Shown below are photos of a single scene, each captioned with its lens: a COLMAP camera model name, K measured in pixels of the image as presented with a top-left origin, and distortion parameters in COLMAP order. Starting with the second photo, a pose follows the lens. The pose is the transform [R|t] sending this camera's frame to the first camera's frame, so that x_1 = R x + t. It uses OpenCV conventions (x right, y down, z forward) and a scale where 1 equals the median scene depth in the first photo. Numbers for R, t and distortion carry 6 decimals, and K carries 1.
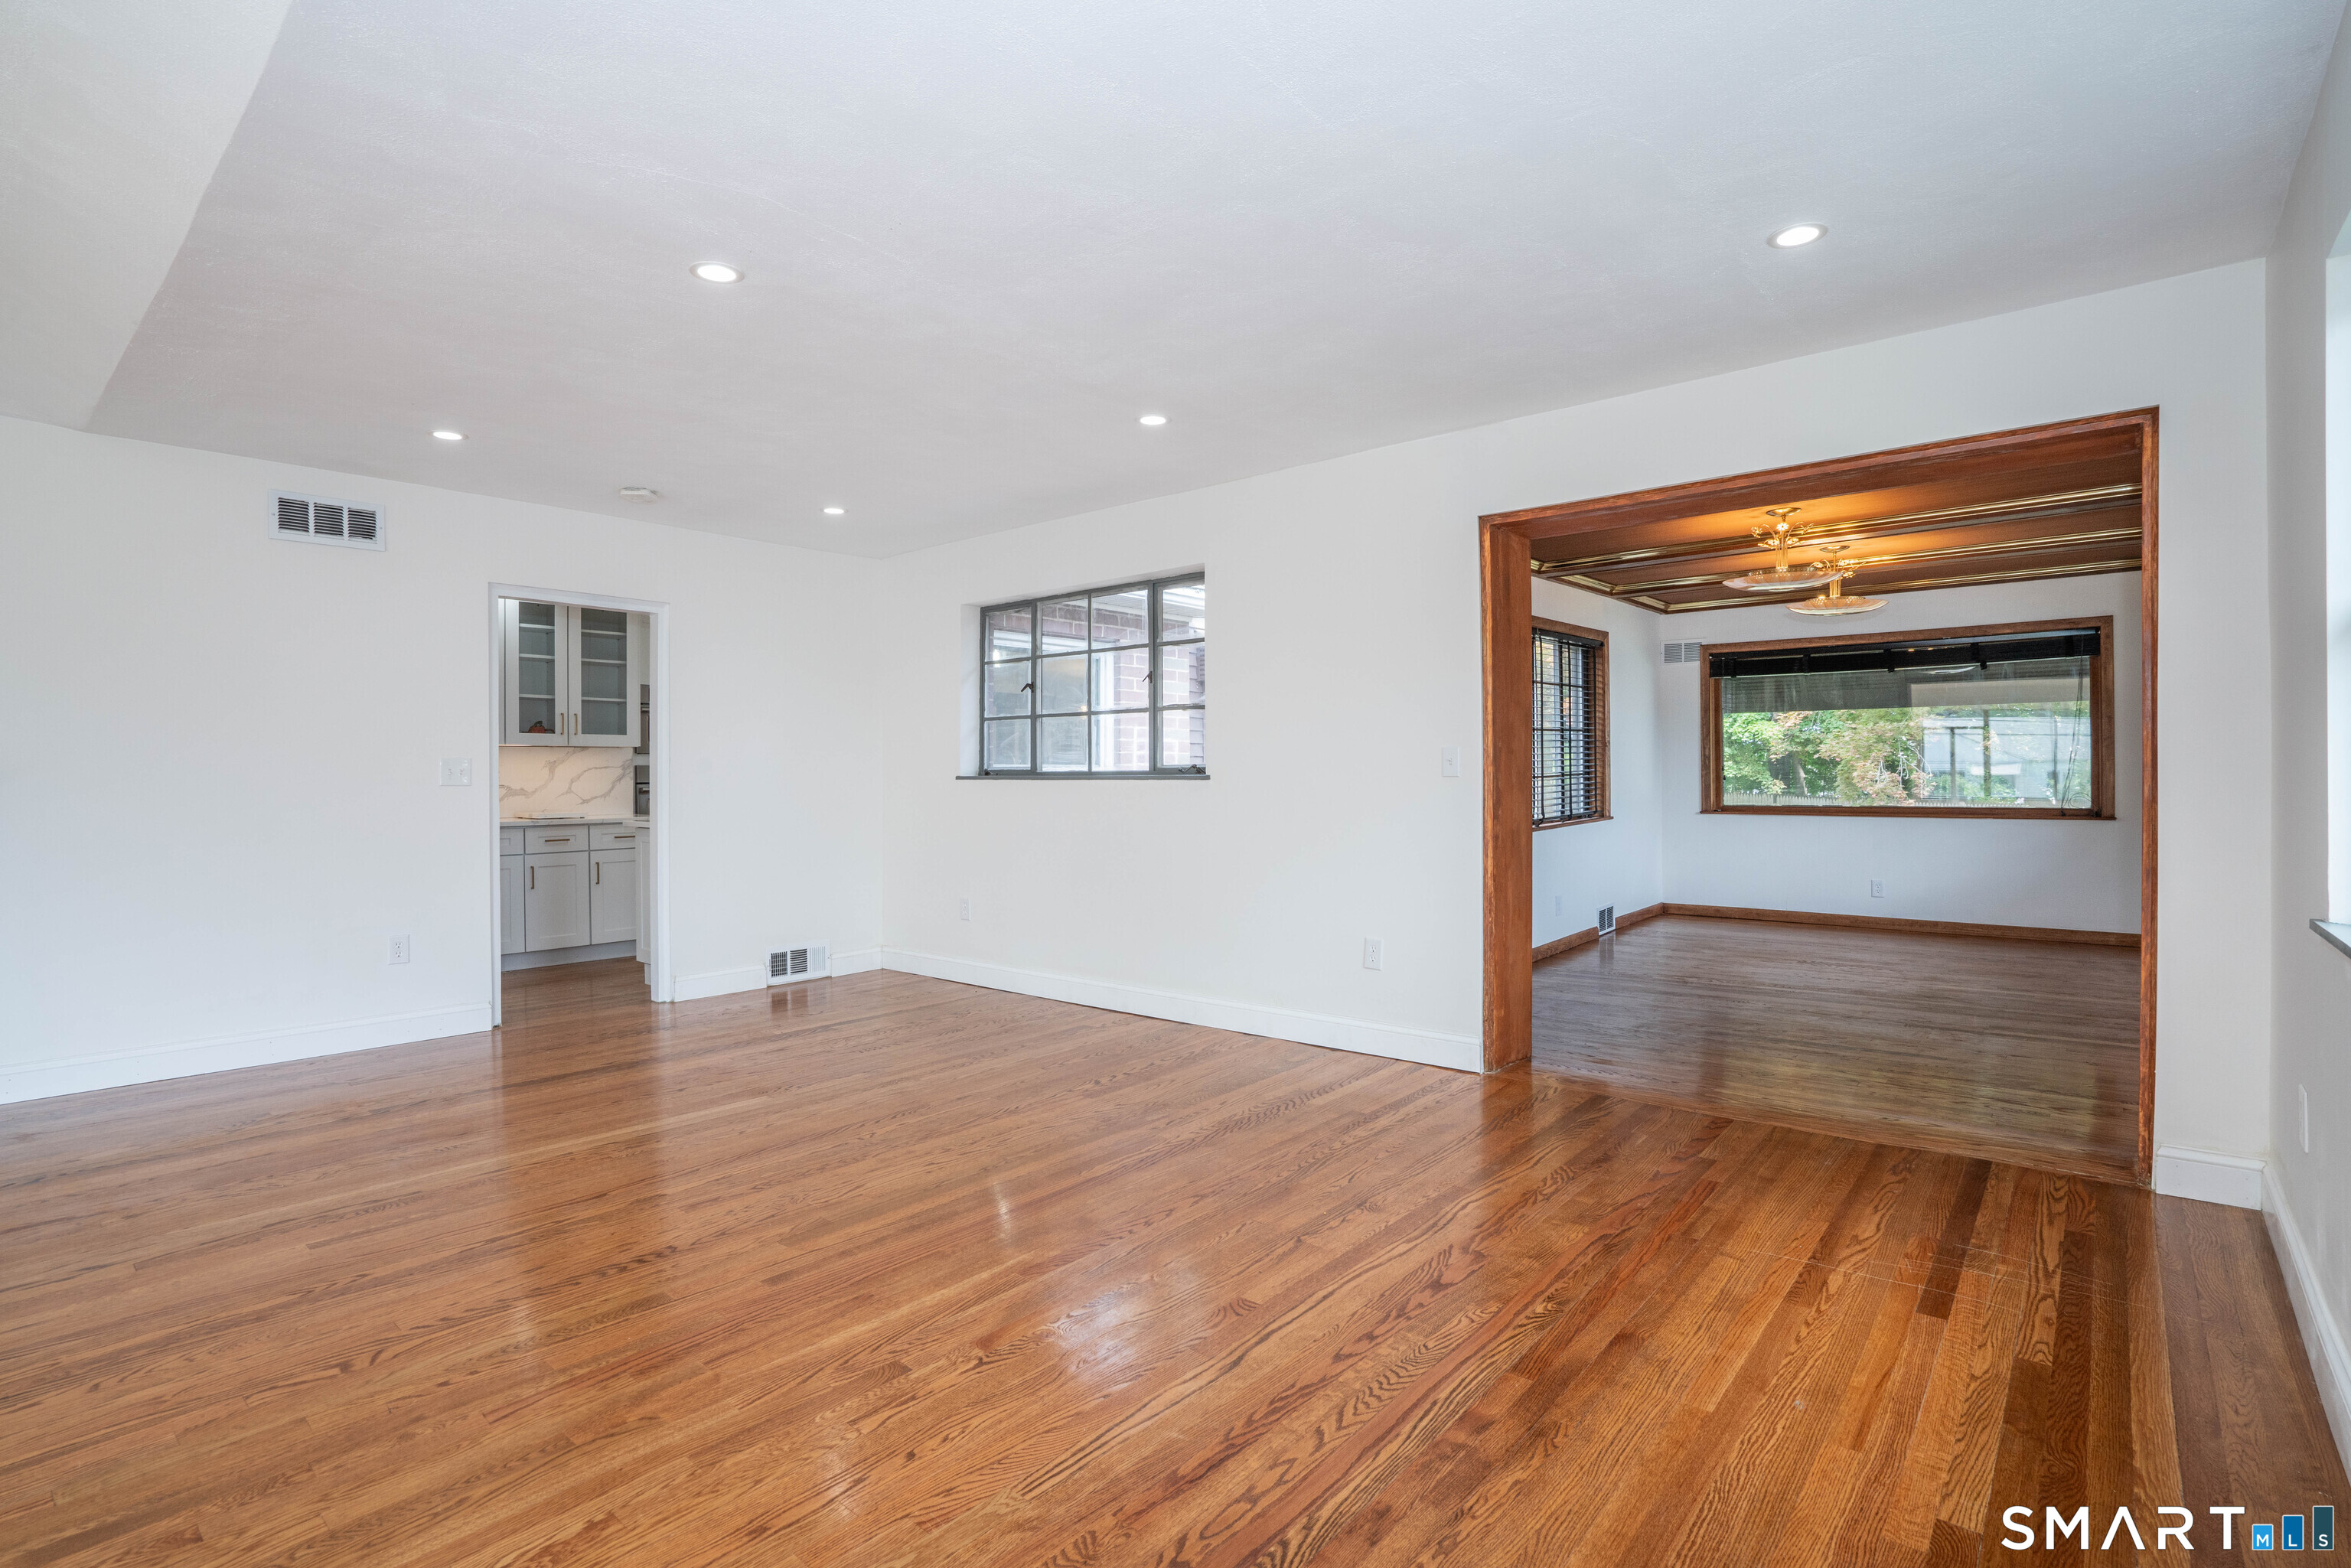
lens RADIAL K [[1124.0, 0, 1170.1], [0, 1124.0, 778.9], [0, 0, 1]] dist [-0.057683, 0.026061]
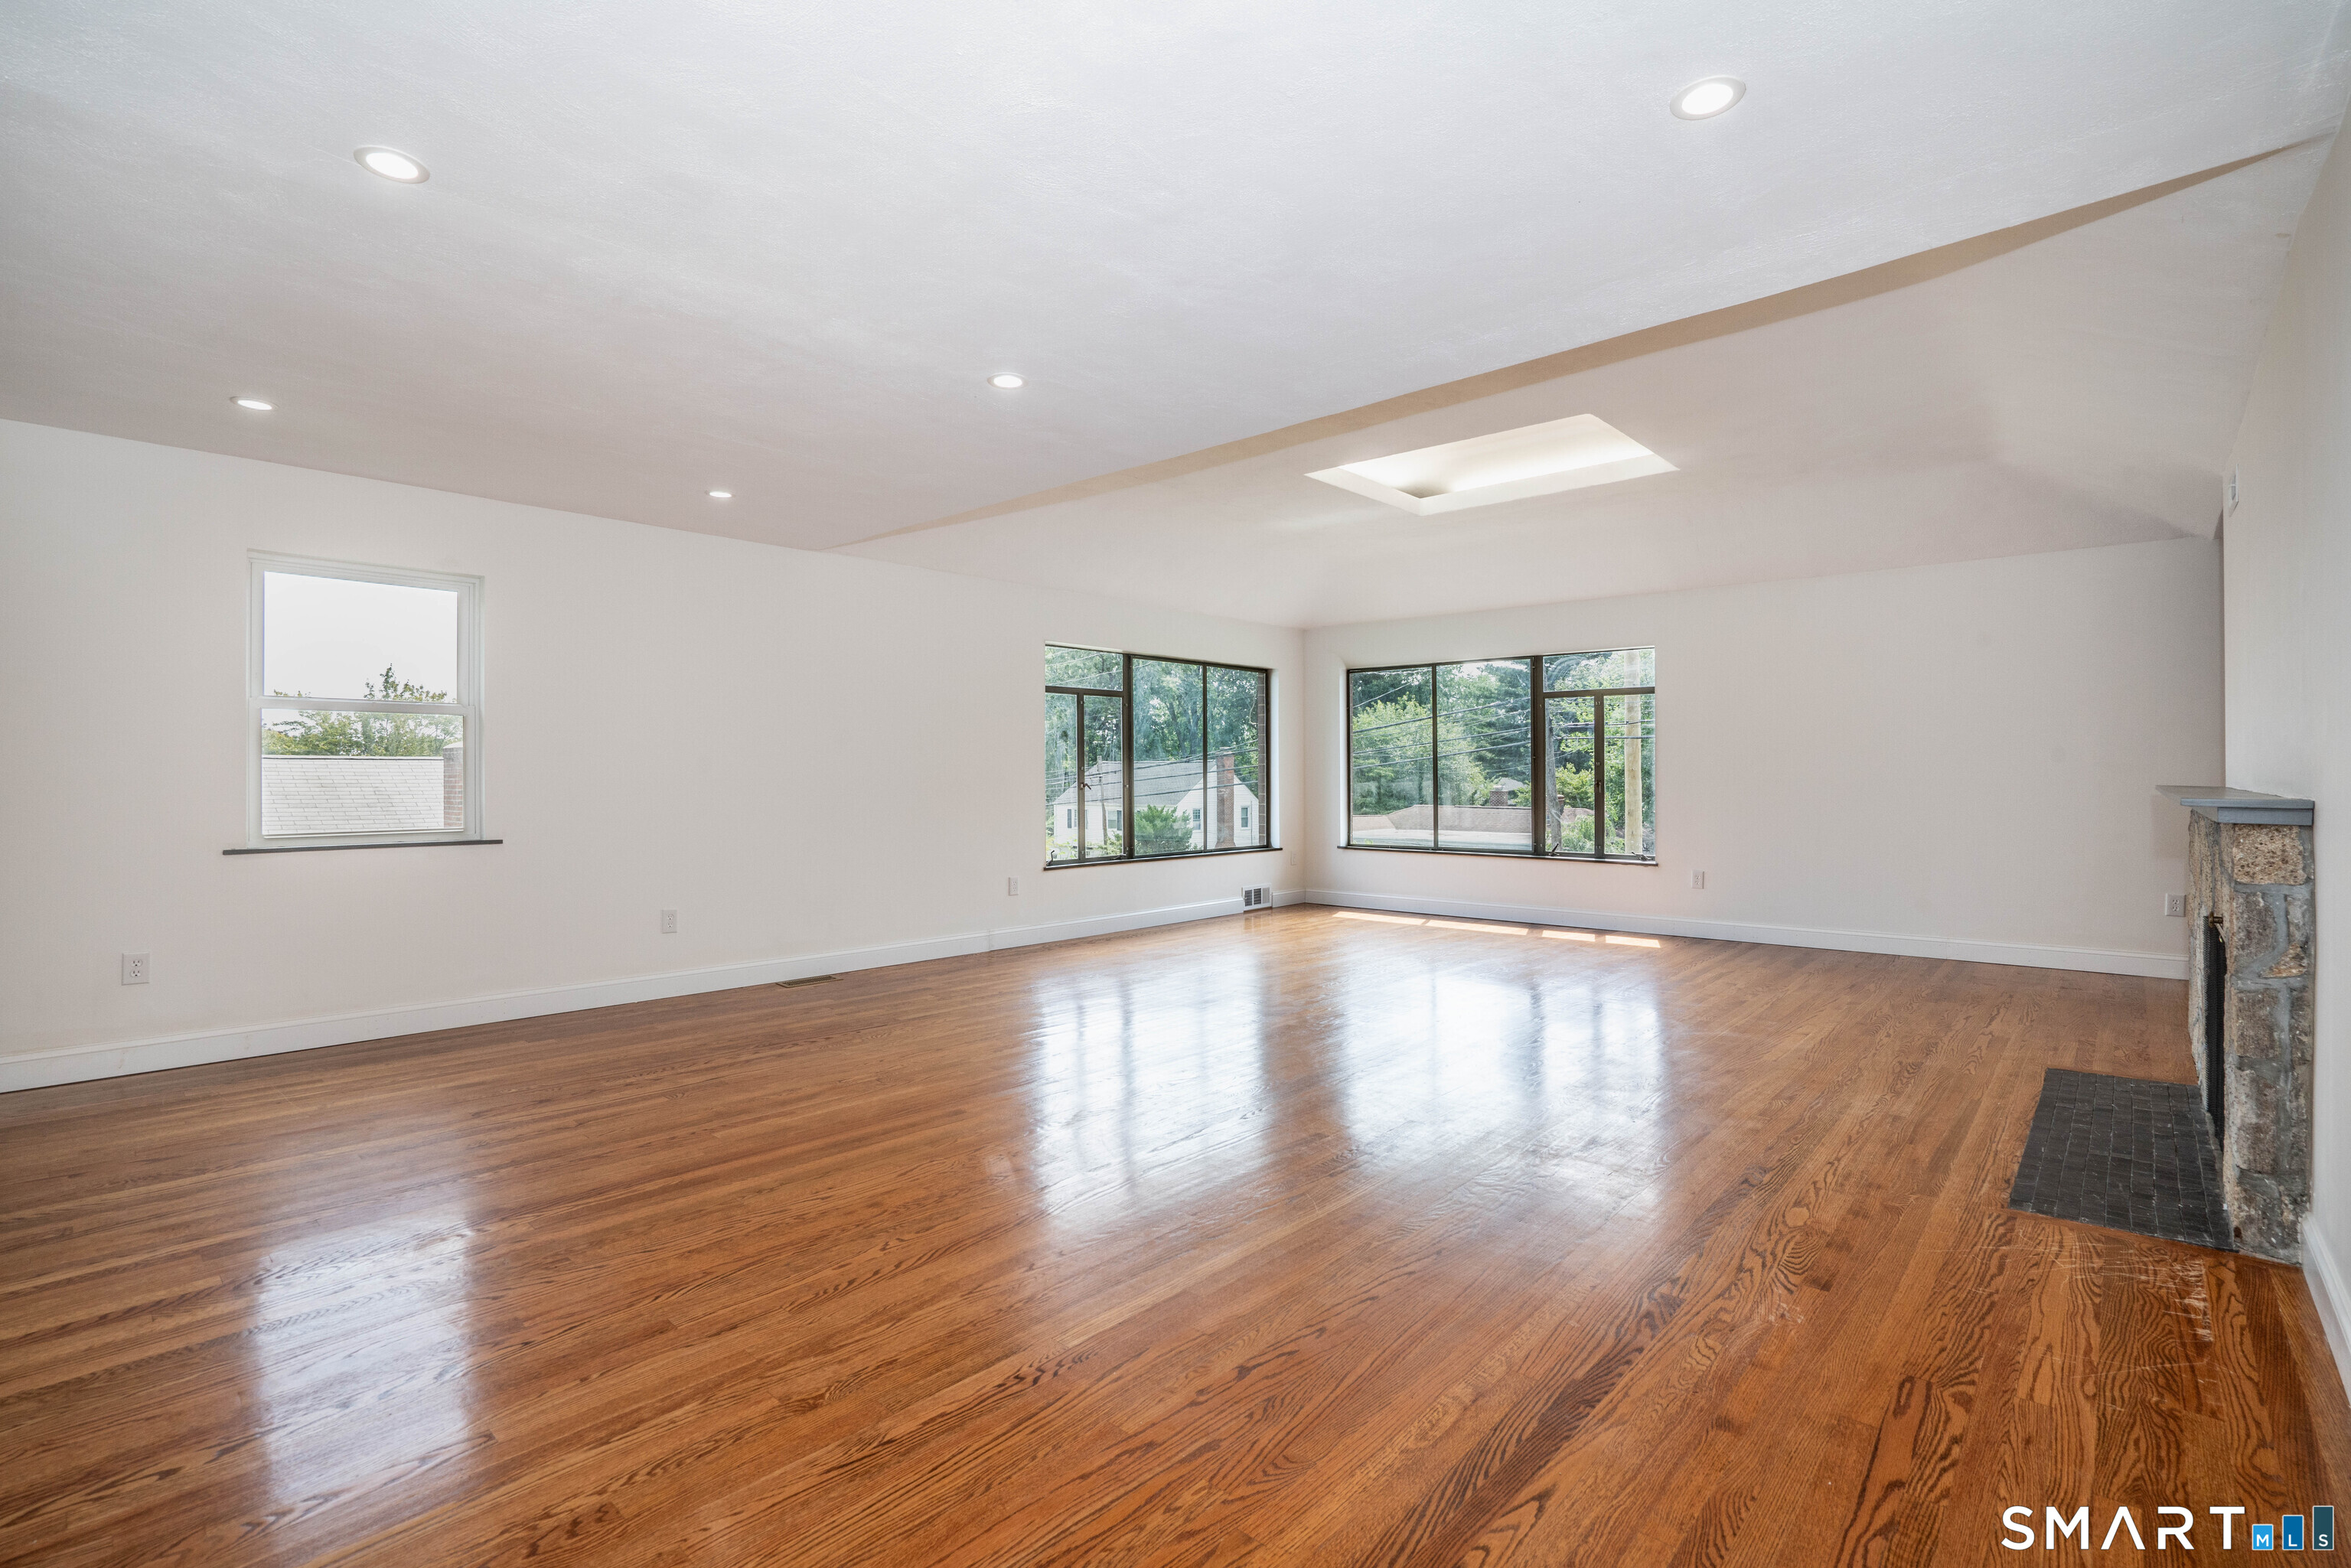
lens RADIAL K [[1075.7, 0, 1169.8], [0, 1075.7, 778.8], [0, 0, 1]] dist [-0.060186, 0.023858]
pose [[-0.999484, 0.009578, 0.030676, -0.666614], [0.009622, 0.999953, 0.001300, 0.001314], [-0.030662, 0.001594, -0.999529, 2.347686]]
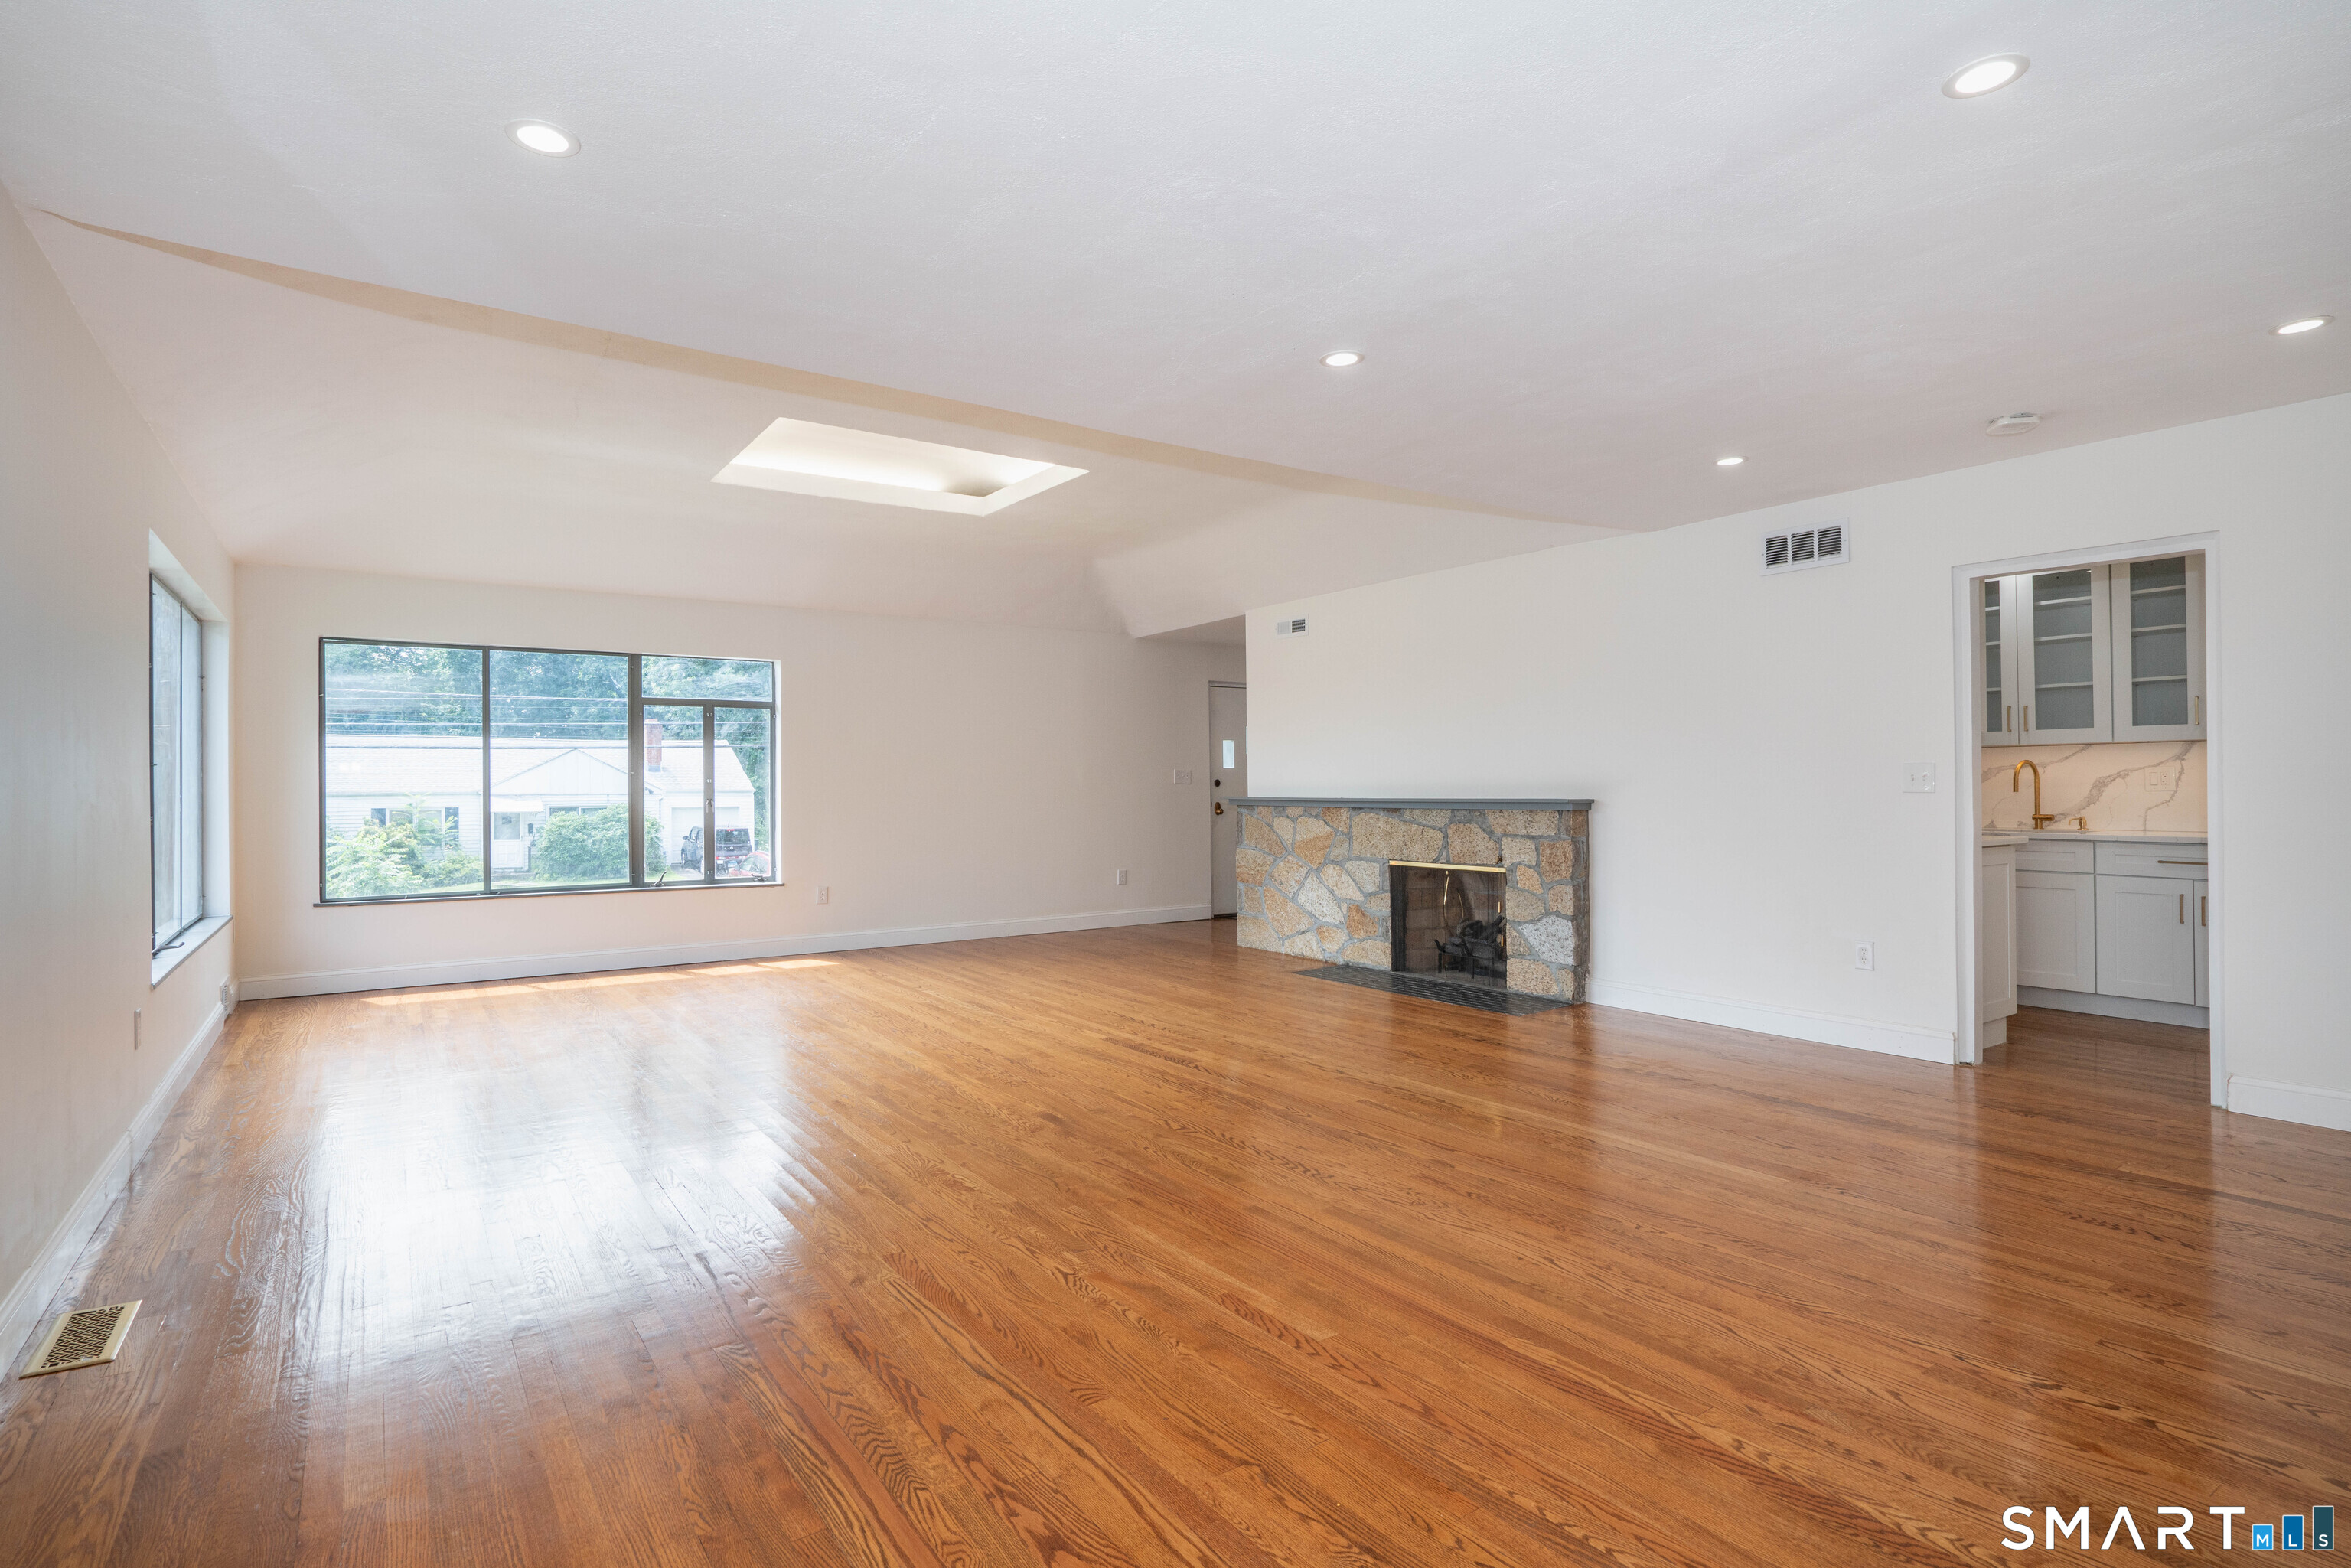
lens RADIAL K [[1172.2, 0, 1175.5], [0, 1172.2, 784.0], [0, 0, 1]] dist [-0.042512, 0.023812]
pose [[-0.244824, 0.005265, -0.969553, 0.871339], [0.008484, 0.999959, 0.003288, -0.018567], [0.969530, -0.007421, -0.244858, 1.188108]]
